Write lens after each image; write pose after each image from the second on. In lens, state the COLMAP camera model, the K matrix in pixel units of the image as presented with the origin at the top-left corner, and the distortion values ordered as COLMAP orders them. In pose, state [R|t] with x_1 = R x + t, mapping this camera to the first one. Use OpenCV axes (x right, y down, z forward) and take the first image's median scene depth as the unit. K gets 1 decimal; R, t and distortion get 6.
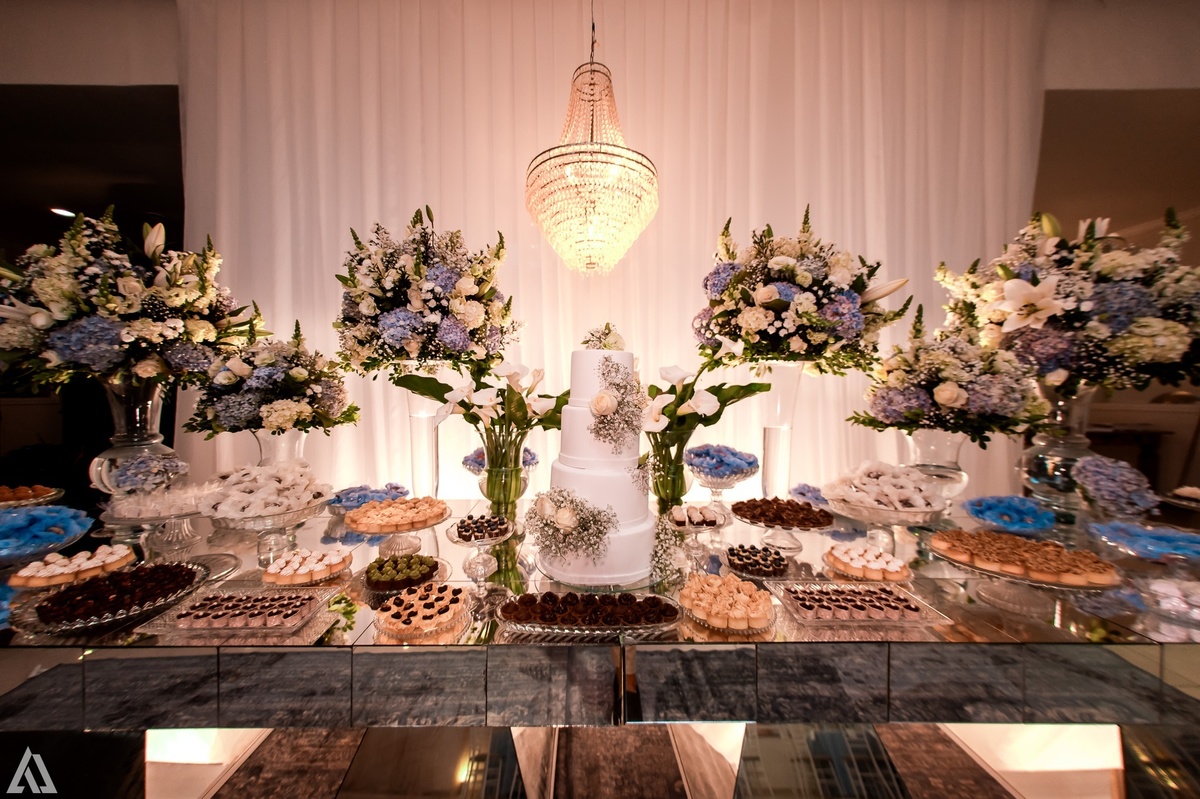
lens RADIAL K [[396.4, 0, 589.3], [0, 396.4, 399.6], [0, 0, 1]] dist [0.006403, -0.000836]
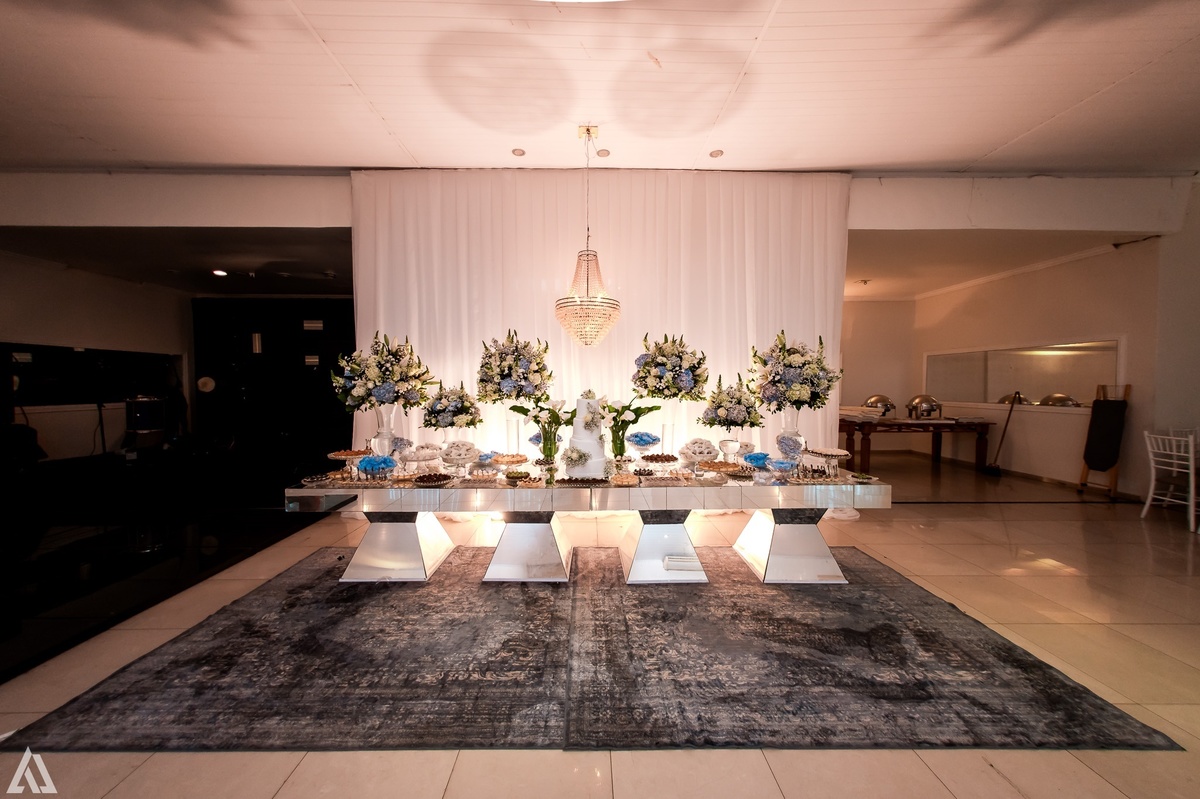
lens RADIAL K [[396.4, 0, 602.9], [0, 396.4, 402.1], [0, 0, 1]] dist [0.006403, -0.000836]
pose [[0.999934, -0.002134, 0.011293, 0.088565], [0.001783, 0.999518, 0.030979, -0.151431], [-0.011354, -0.030957, 0.999456, -1.479027]]
